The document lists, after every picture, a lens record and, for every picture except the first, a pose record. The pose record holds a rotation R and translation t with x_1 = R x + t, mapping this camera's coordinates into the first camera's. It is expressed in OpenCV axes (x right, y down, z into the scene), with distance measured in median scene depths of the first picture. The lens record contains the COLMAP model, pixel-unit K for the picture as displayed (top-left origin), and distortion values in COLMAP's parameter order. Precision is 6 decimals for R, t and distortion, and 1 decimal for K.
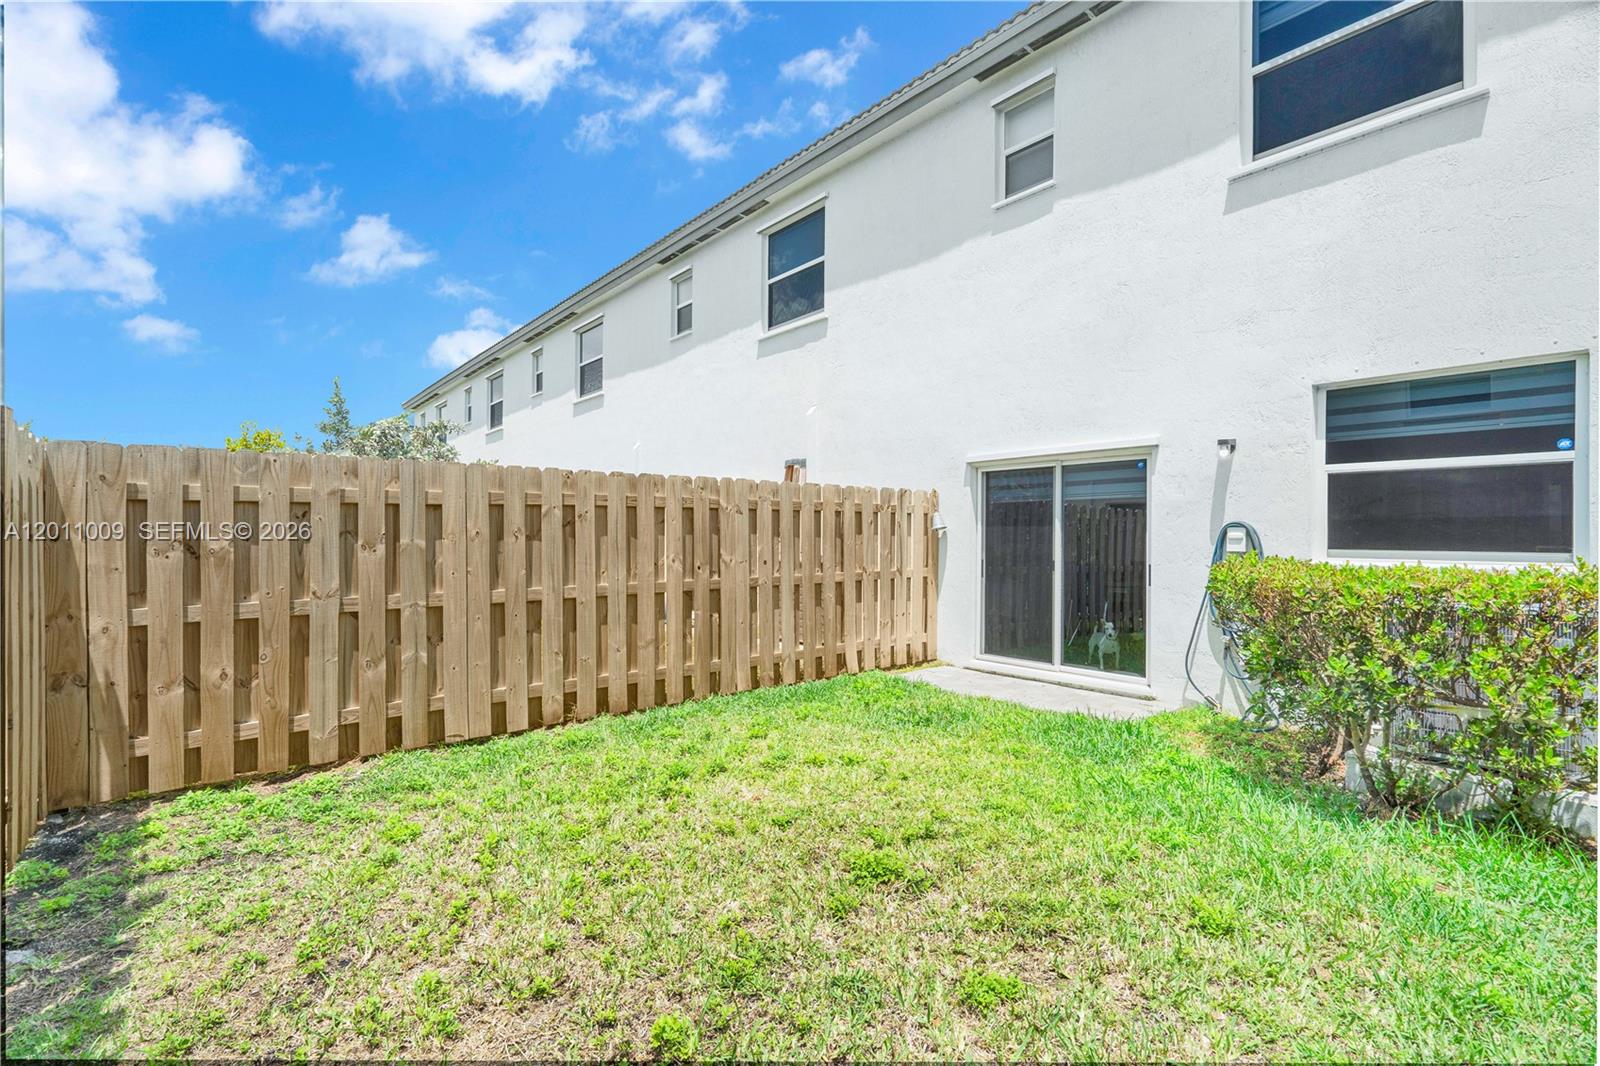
lens RADIAL K [[751.5, 0, 800.0], [0, 751.5, 533.0], [0, 0, 1]] dist [0.019708, 0.000391]
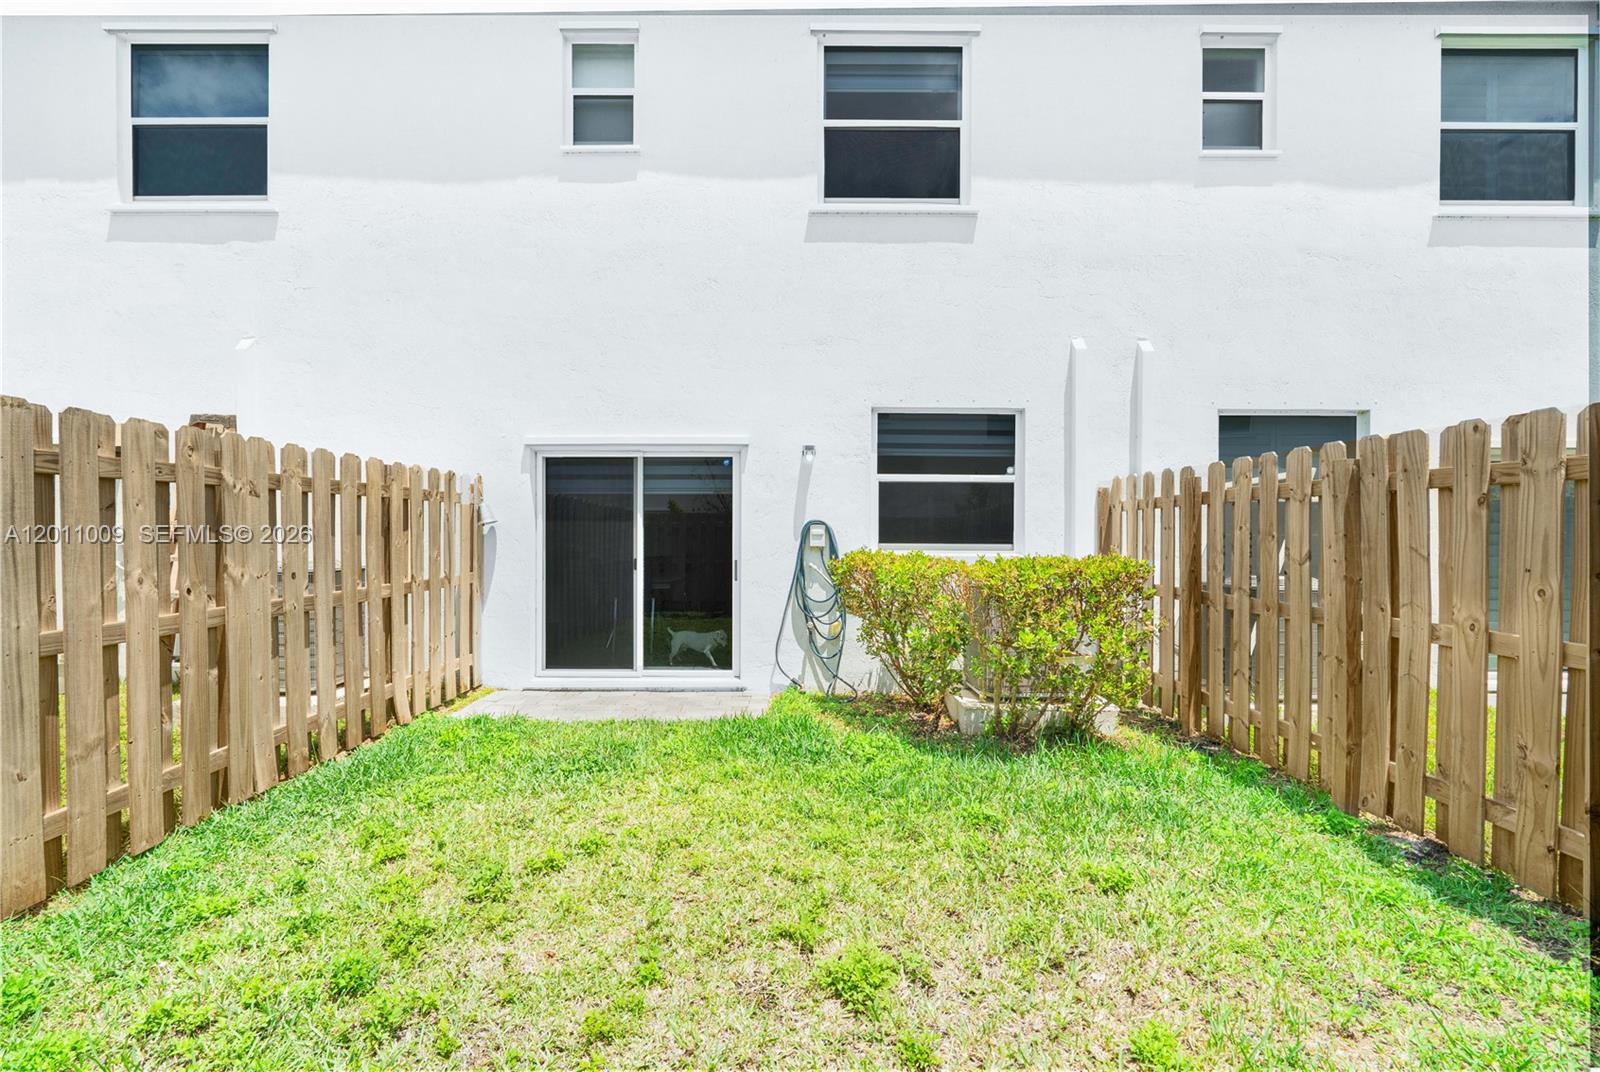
lens RADIAL K [[729.0, 0, 809.0], [0, 729.0, 543.0], [0, 0, 1]] dist [0.001150, 0.000901]
pose [[0.636059, -0.012844, 0.771534, -0.245629], [-0.003585, 0.999801, 0.019600, -0.001432], [-0.771632, -0.015233, 0.635886, 0.292577]]
